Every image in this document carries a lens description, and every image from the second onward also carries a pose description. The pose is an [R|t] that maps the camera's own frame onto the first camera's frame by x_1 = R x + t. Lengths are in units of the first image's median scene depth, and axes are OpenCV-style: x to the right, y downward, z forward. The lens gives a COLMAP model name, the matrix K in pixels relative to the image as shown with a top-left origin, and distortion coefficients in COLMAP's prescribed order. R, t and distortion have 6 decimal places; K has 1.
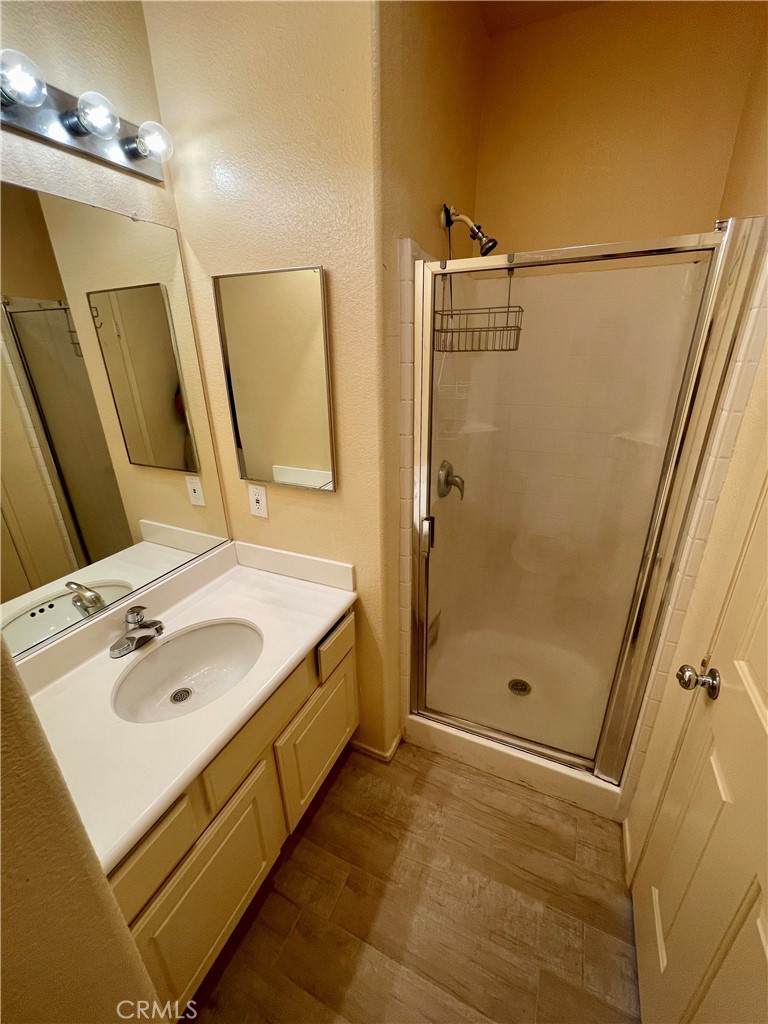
lens RADIAL K [[412.3, 0, 385.4], [0, 412.3, 510.5], [0, 0, 1]] dist [-0.001289, 0.000097]
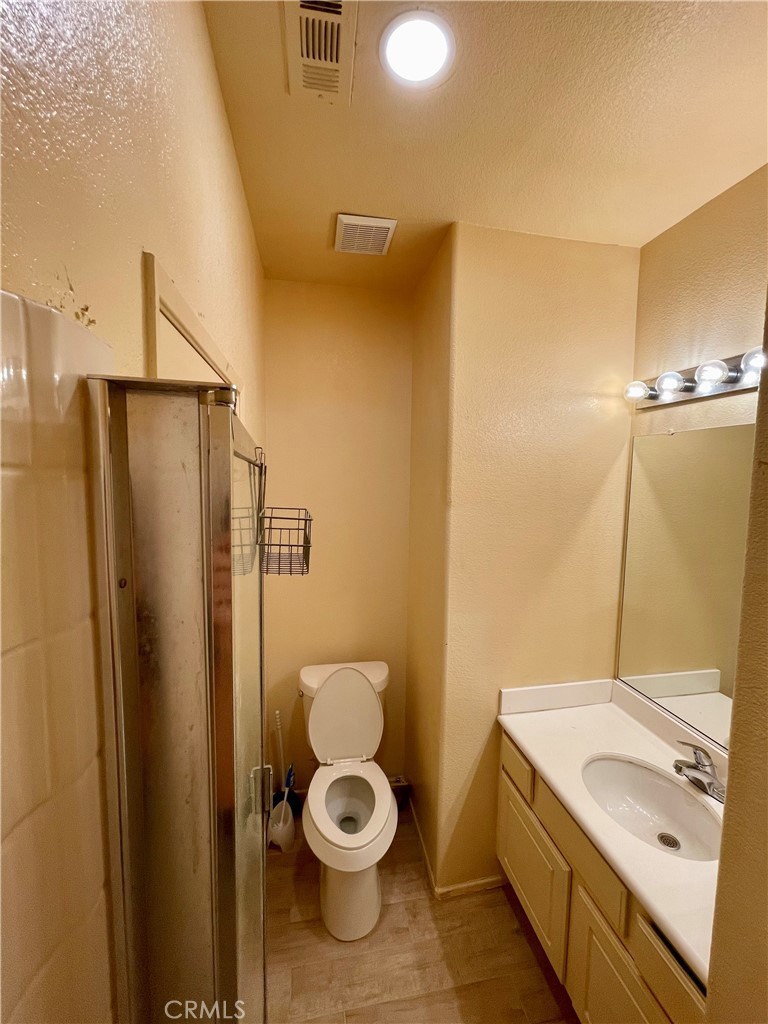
lens RADIAL K [[412.3, 0, 385.4], [0, 412.3, 510.5], [0, 0, 1]] dist [-0.001289, 0.000097]
pose [[-0.811846, 0.056213, -0.581159, 0.654801], [-0.213423, 0.897904, 0.384991, -0.558741], [0.543467, 0.436586, -0.716963, 1.014660]]
